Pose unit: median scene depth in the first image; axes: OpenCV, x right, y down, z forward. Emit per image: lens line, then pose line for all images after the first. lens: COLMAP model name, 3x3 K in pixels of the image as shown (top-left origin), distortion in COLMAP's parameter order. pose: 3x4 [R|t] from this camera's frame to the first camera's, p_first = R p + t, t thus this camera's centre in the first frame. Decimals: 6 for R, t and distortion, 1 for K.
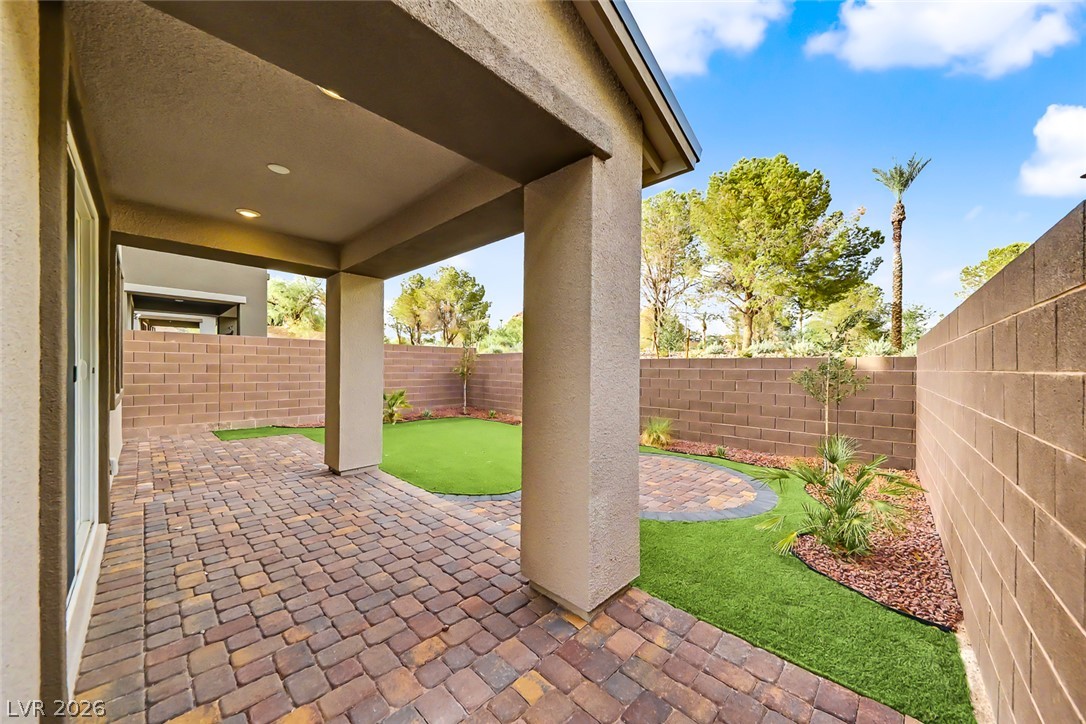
lens RADIAL K [[375.4, 0, 540.5], [0, 375.4, 360.7], [0, 0, 1]] dist [0.014212, -0.006803]
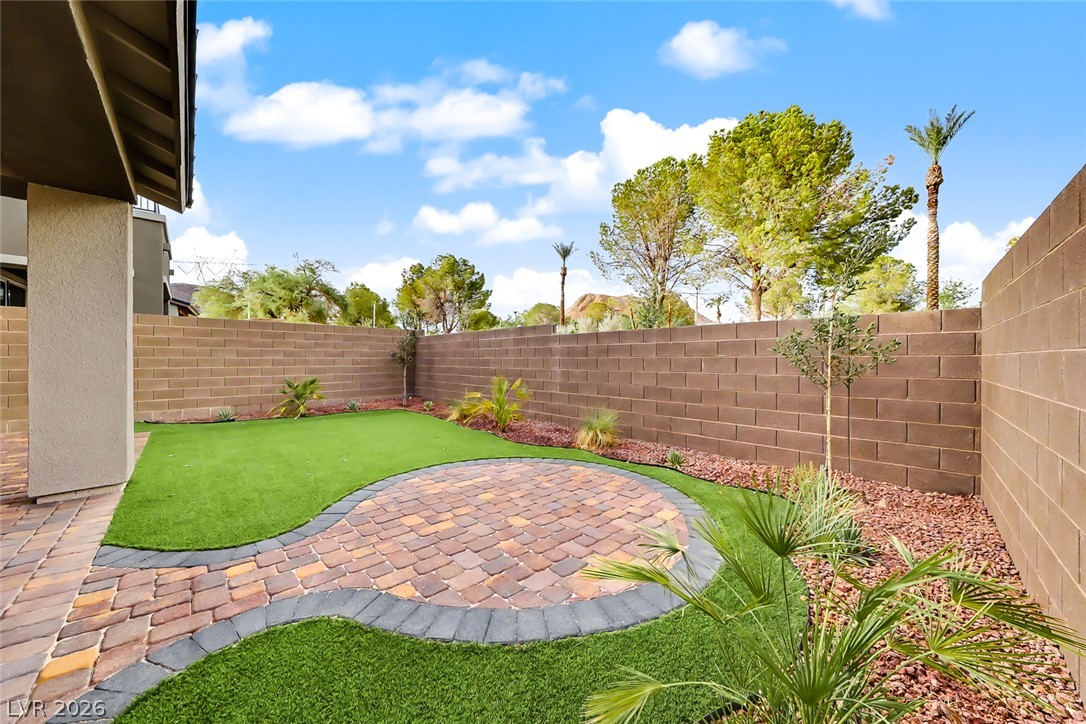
lens RADIAL K [[370.6, 0, 539.6], [0, 370.6, 357.0], [0, 0, 1]] dist [0.017828, -0.006530]
pose [[0.998709, -0.011206, -0.049536, 0.099130], [0.011812, 0.999859, 0.011945, 0.016268], [0.049395, -0.012514, 0.998701, 0.114415]]
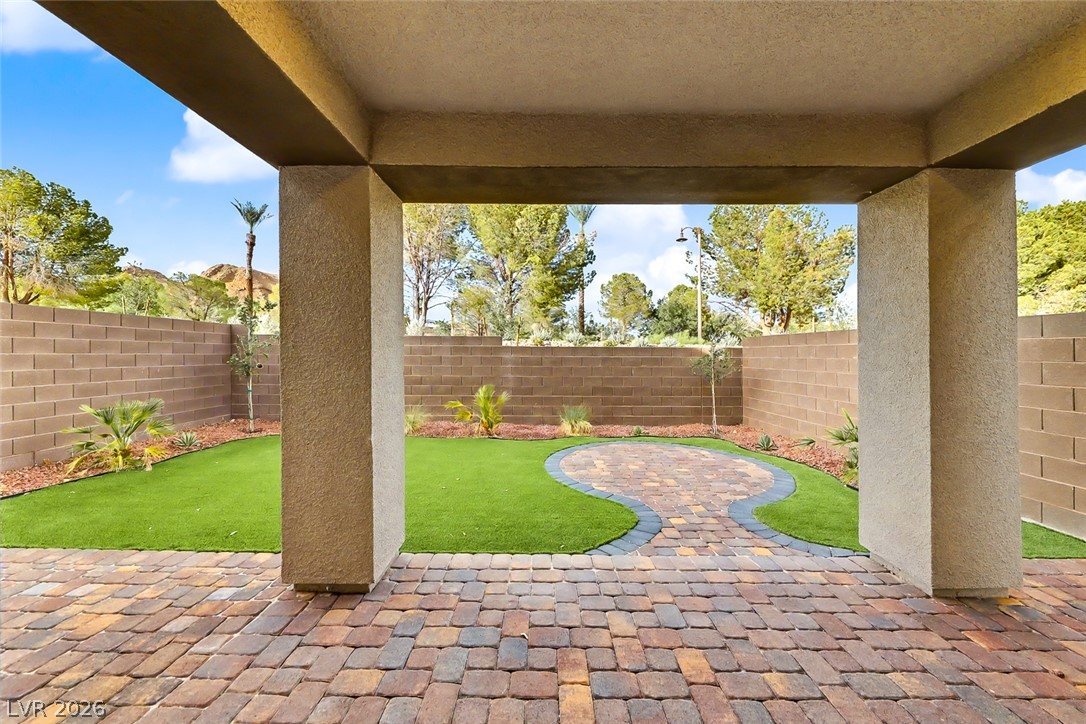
lens RADIAL K [[385.8, 0, 538.5], [0, 385.8, 349.2], [0, 0, 1]] dist [0.013089, -0.007497]
pose [[0.723564, 0.002953, 0.690251, -0.199660], [-0.012456, 0.999884, 0.008779, -0.003095], [-0.690145, -0.014950, 0.723516, 0.139143]]
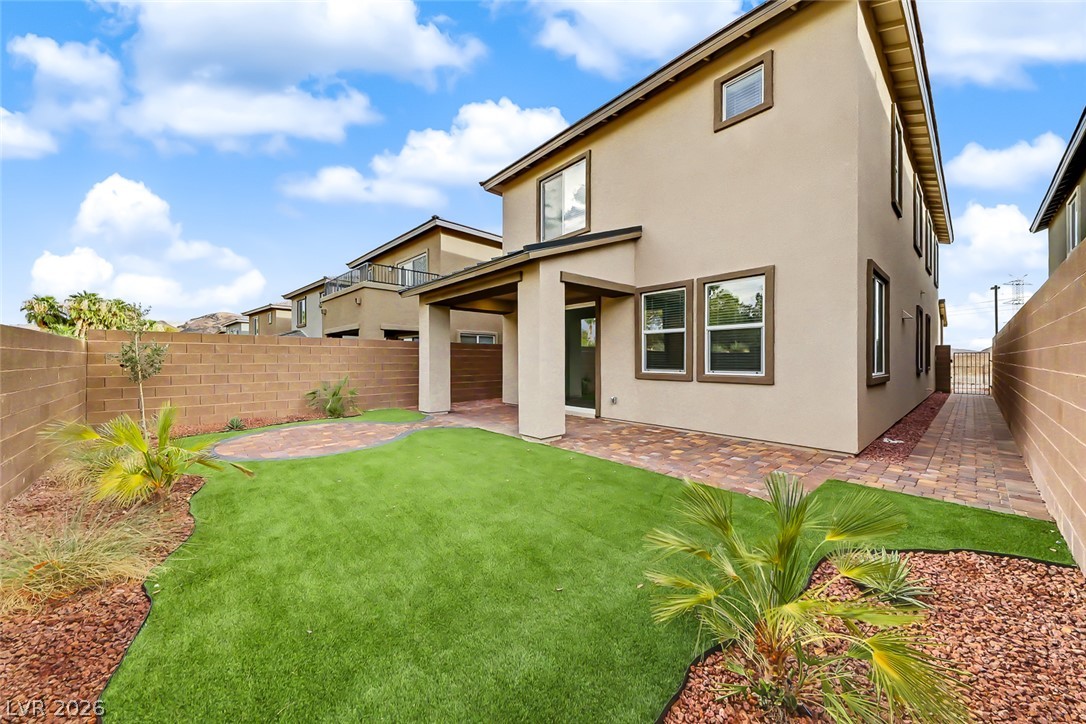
lens RADIAL K [[381.4, 0, 543.0], [0, 381.4, 362.0], [0, 0, 1]] dist [0.008811, -0.000009]
pose [[-0.997348, -0.009082, 0.072206, -0.176275], [-0.009911, 0.999889, -0.011124, 0.016166], [-0.072097, -0.011810, -0.997328, 0.660956]]
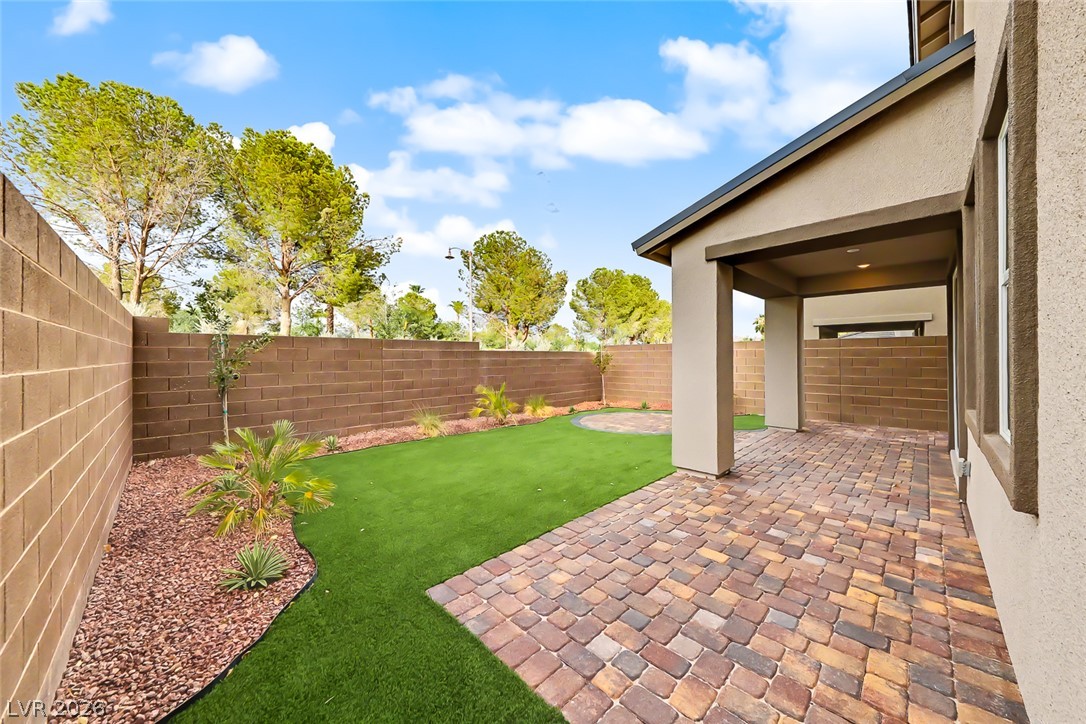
lens RADIAL K [[370.6, 0, 539.6], [0, 370.6, 357.0], [0, 0, 1]] dist [0.017828, -0.006530]
pose [[0.027082, -0.009216, 0.999591, -0.422685], [-0.013350, 0.999865, 0.009580, 0.000845], [-0.999544, -0.013604, 0.026956, 0.411031]]
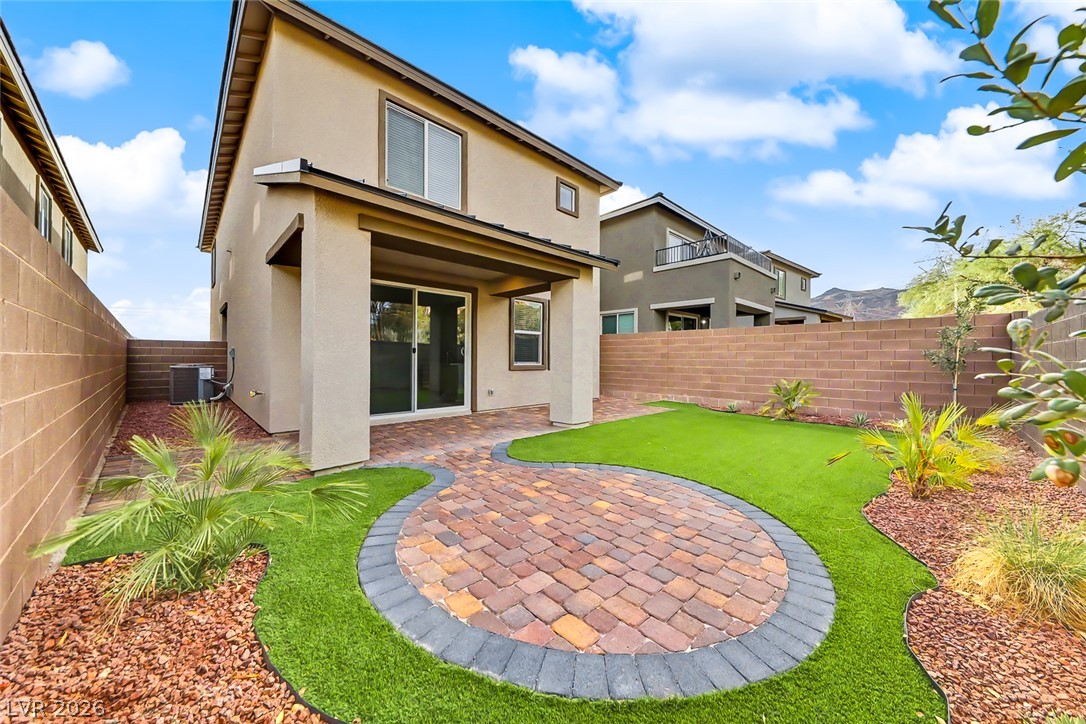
lens RADIAL K [[375.4, 0, 540.5], [0, 375.4, 360.7], [0, 0, 1]] dist [0.014212, -0.006803]
pose [[-0.040998, -0.006435, -0.999138, 0.248583], [0.011160, 0.999914, -0.006898, 0.020310], [0.999097, -0.011433, -0.040923, 0.282170]]
